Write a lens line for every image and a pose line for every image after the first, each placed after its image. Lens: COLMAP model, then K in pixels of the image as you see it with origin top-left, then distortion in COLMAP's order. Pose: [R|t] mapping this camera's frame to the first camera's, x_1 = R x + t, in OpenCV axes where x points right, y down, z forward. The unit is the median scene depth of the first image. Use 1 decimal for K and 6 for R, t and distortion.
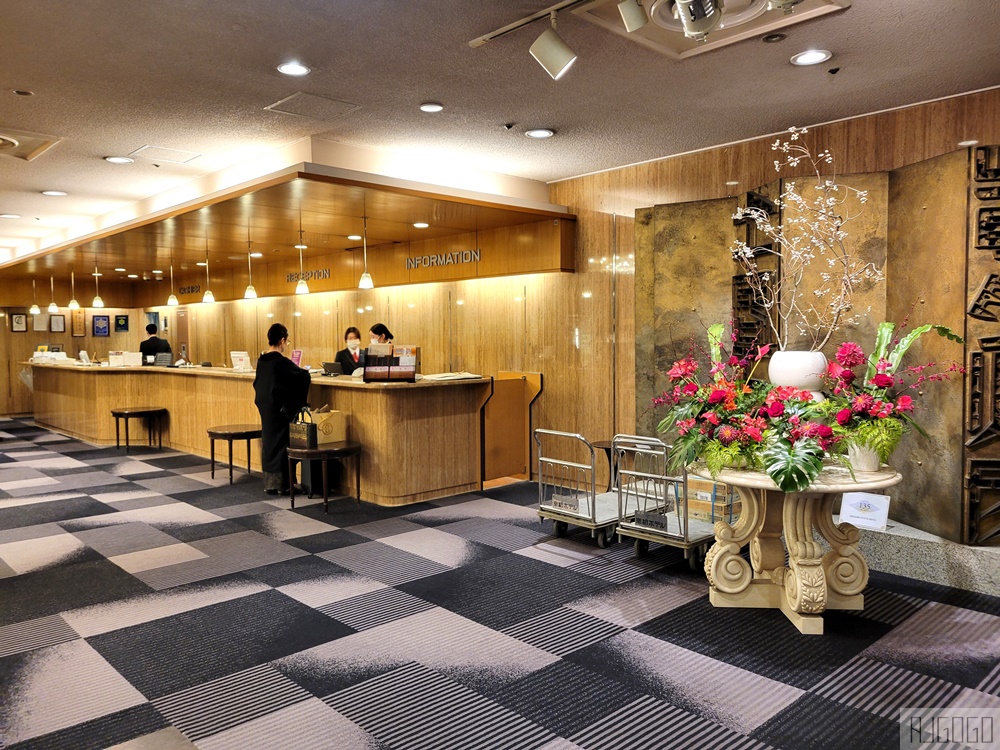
lens RADIAL K [[746.9, 0, 499.2], [0, 746.9, 374.6], [0, 0, 1]] dist [0.033914, -0.000702]
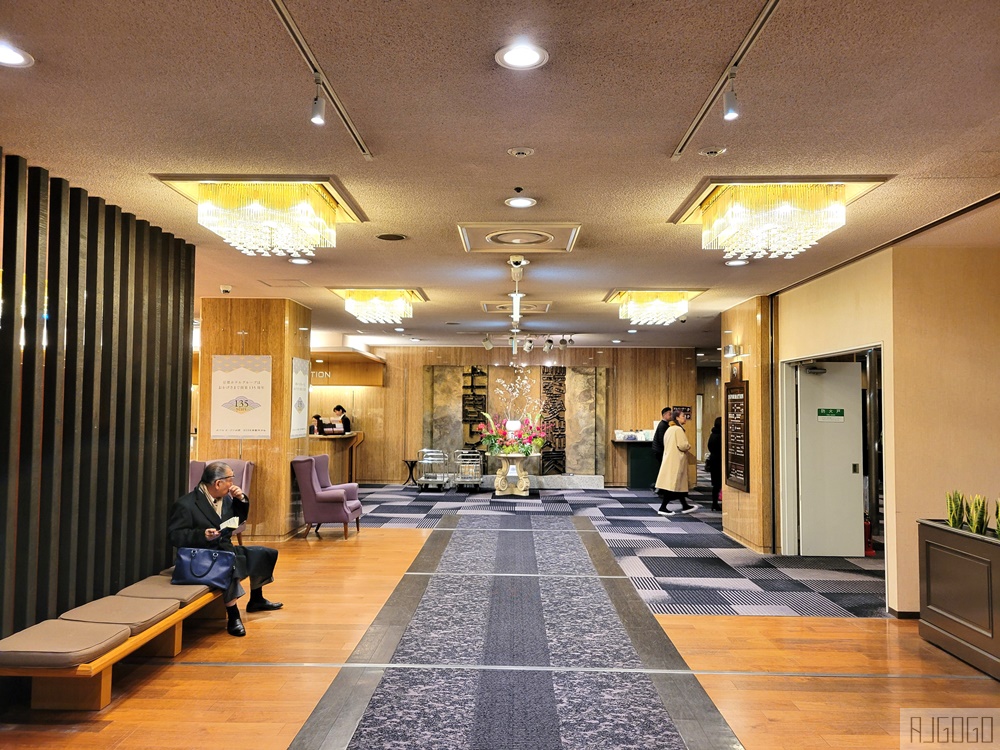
lens RADIAL K [[746.9, 0, 500.5], [0, 746.9, 376.8], [0, 0, 1]] dist [0.033914, -0.000702]
pose [[0.706721, 0.043053, 0.706181, -1.484096], [0.024958, 0.996008, -0.085700, 0.043278], [-0.707052, 0.078191, 0.702826, -1.004191]]
